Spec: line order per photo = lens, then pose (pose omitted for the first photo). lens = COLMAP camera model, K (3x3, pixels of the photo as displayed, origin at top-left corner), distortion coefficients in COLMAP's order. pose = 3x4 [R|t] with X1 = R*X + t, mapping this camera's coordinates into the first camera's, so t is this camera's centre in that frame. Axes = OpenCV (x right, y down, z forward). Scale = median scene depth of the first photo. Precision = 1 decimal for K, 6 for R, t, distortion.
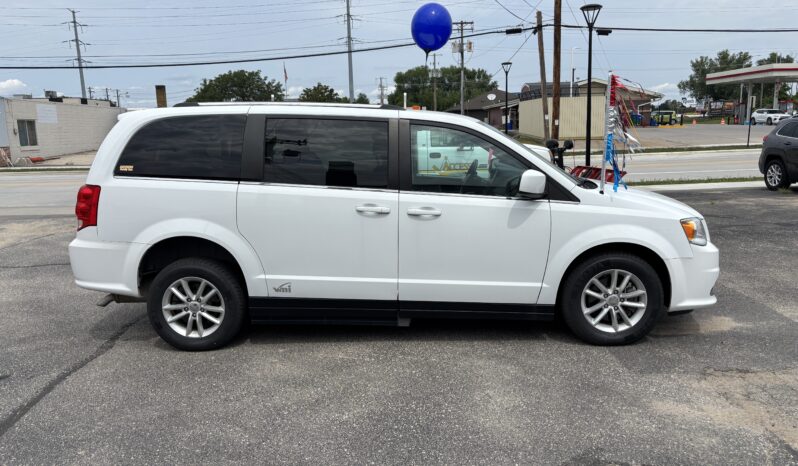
lens RADIAL K [[643.9, 0, 407.7], [0, 643.9, 232.9], [0, 0, 1]] dist [0.025429, -0.003514]
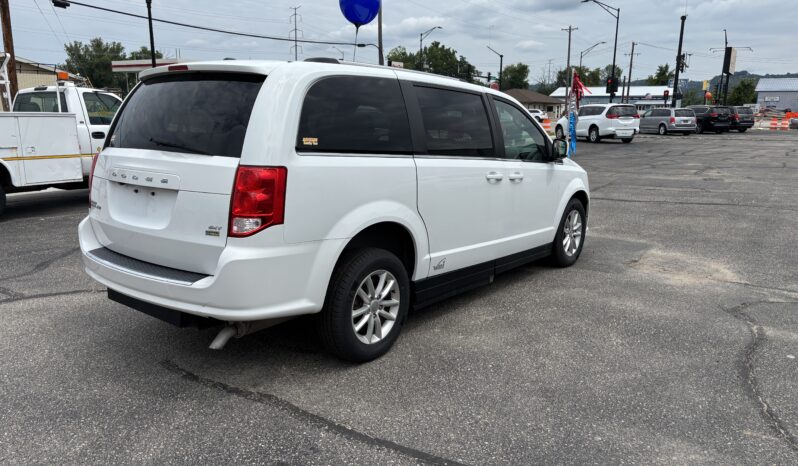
lens RADIAL K [[643.9, 0, 407.7], [0, 643.9, 232.9], [0, 0, 1]] dist [0.025429, -0.003514]
pose [[0.547922, -0.125731, 0.827027, -0.994814], [0.112870, 0.990711, 0.075837, -0.039344], [-0.828880, 0.051794, 0.557024, 0.499593]]
